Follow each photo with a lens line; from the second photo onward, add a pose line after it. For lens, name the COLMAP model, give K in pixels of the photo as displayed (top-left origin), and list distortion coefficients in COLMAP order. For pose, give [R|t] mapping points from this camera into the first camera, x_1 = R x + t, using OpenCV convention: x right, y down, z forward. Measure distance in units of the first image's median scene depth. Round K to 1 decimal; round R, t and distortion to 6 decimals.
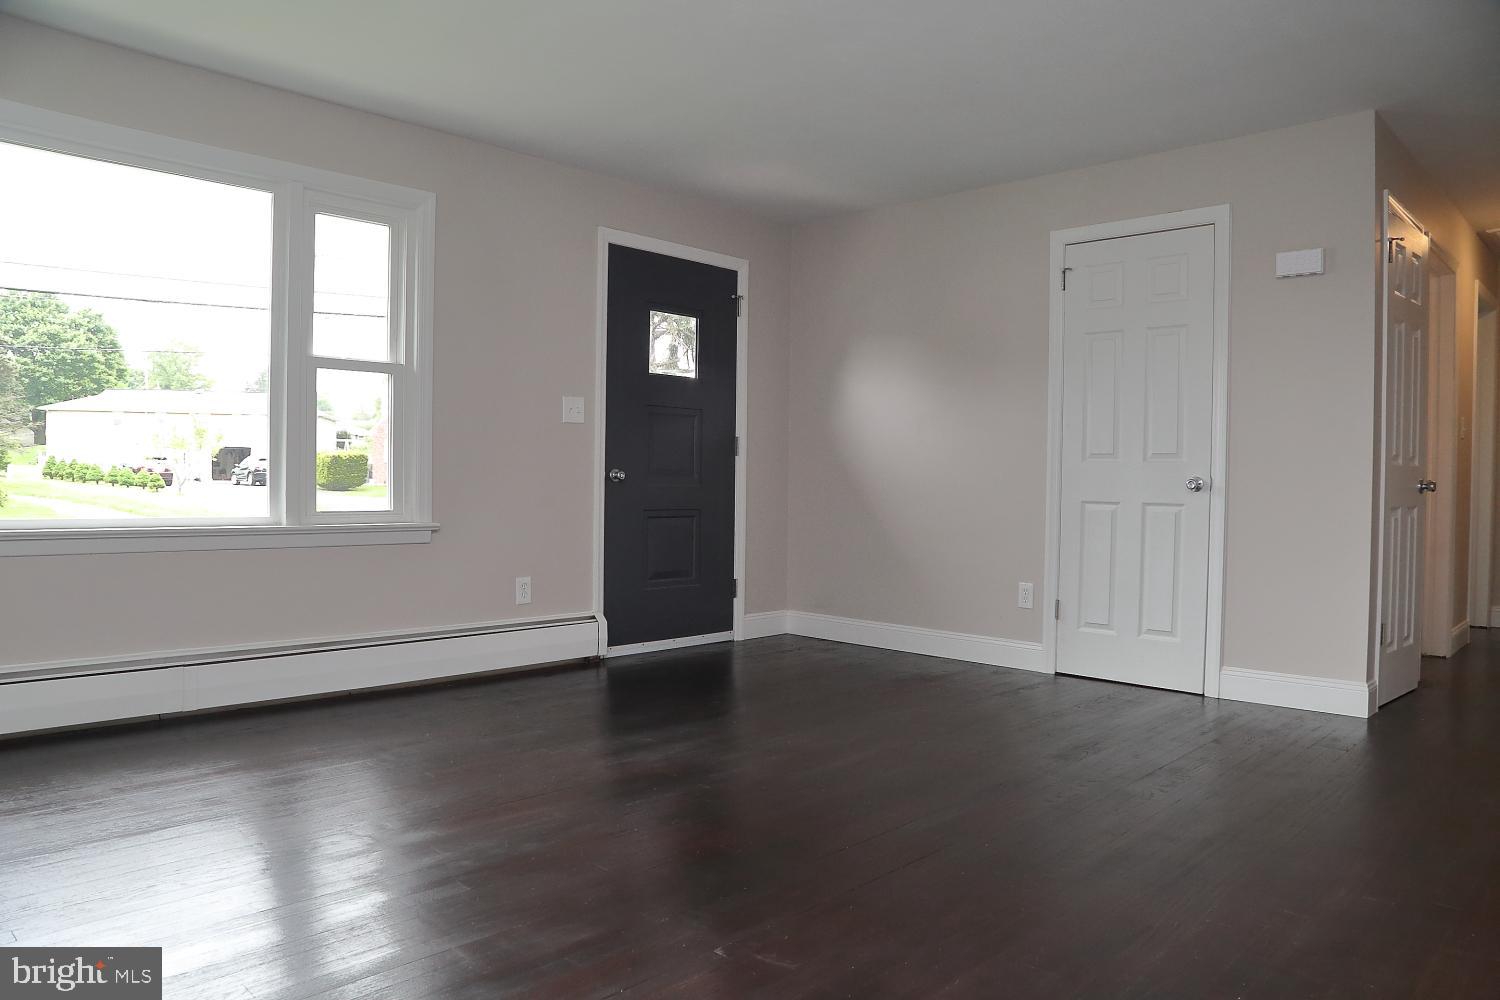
lens RADIAL K [[1022.9, 0, 743.9], [0, 1022.9, 506.3], [0, 0, 1]] dist [-0.116897, 0.051612]
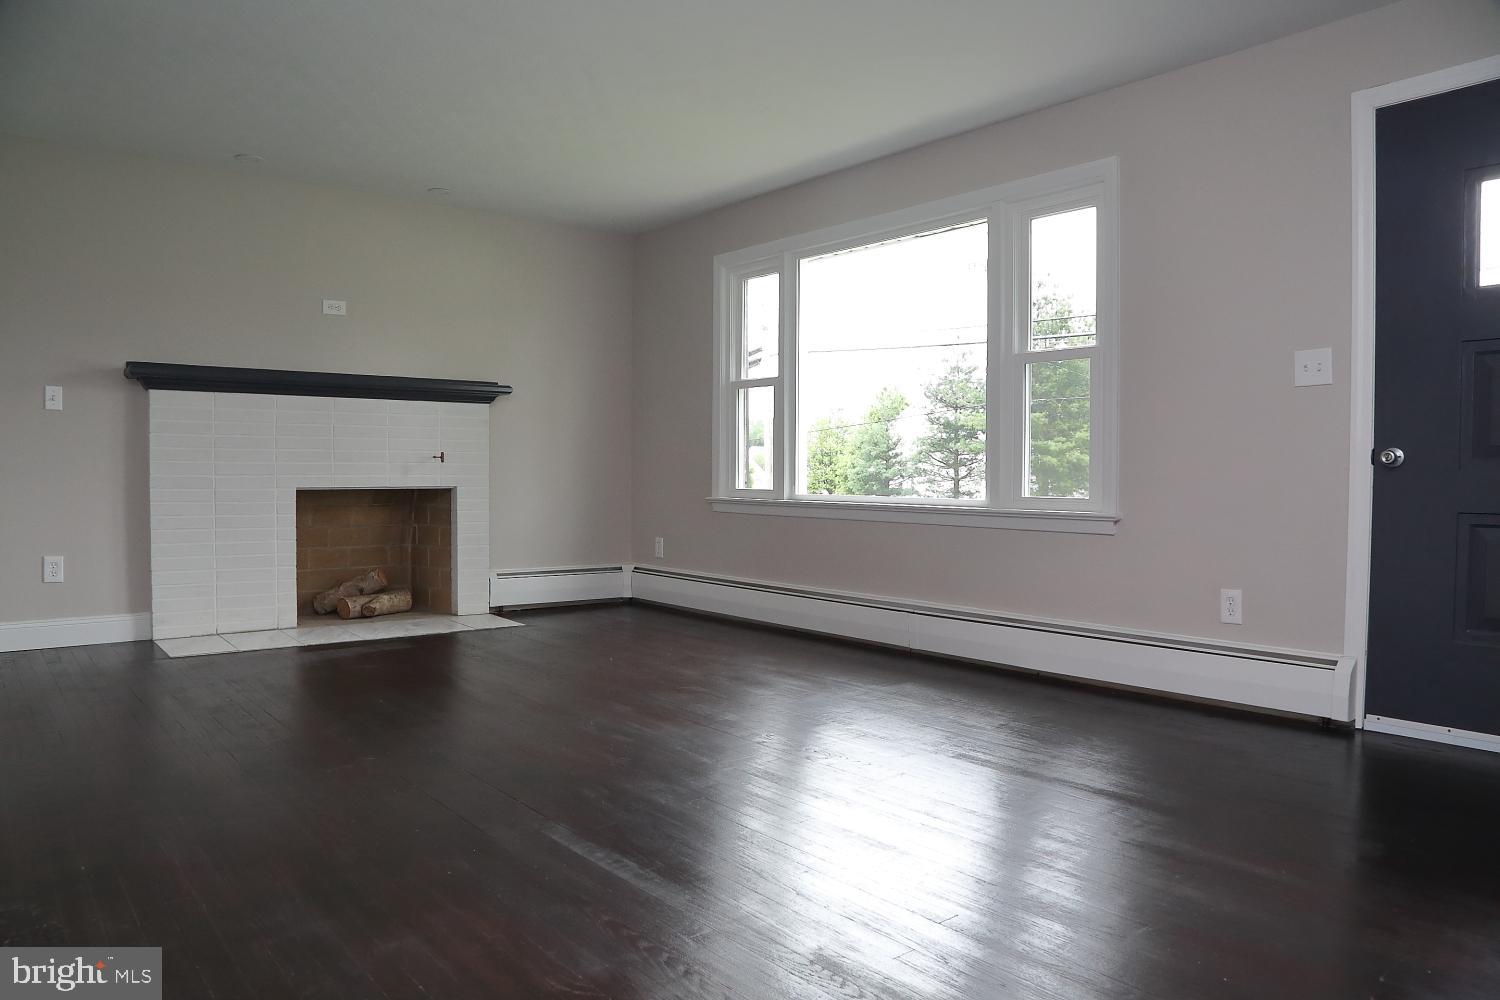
lens RADIAL K [[1022.9, 0, 745.7], [0, 1022.9, 491.0], [0, 0, 1]] dist [-0.116897, 0.051612]
pose [[-0.126634, 0.005477, -0.991934, 0.575833], [-0.026766, 0.999602, 0.008936, -0.003078], [0.991588, 0.027682, -0.126437, 0.699996]]
